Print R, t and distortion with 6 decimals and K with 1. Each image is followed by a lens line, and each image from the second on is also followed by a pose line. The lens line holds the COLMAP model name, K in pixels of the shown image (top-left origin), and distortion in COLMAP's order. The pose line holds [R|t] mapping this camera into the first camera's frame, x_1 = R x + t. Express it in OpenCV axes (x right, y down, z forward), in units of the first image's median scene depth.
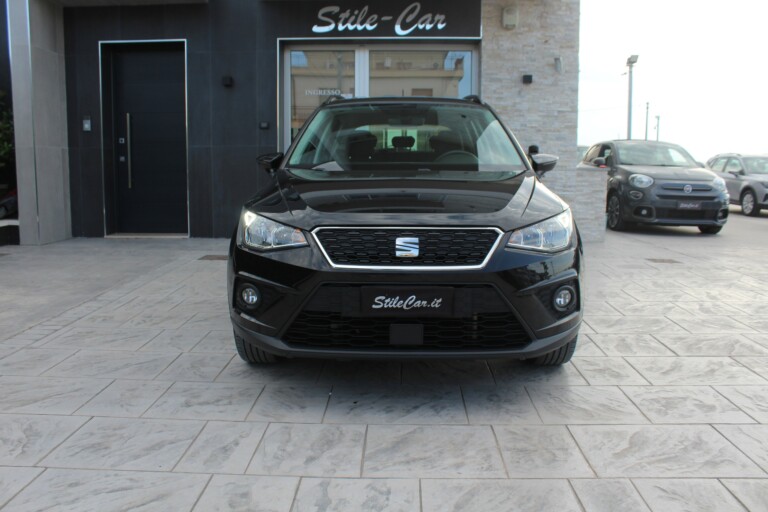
lens RADIAL K [[643.5, 0, 384.0], [0, 643.5, 256.0], [0, 0, 1]] dist [-0.172957, 0.157506]
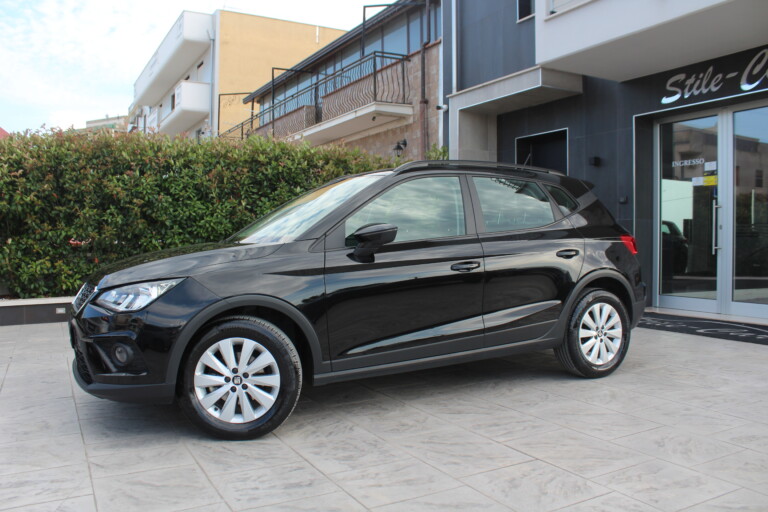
lens RADIAL K [[643.5, 0, 384.0], [0, 643.5, 256.0], [0, 0, 1]] dist [-0.172957, 0.157506]
pose [[0.510059, 0.014994, -0.860009, 0.512857], [-0.113262, 0.992313, -0.049874, -0.018836], [0.852650, 0.122845, 0.507836, 0.156685]]
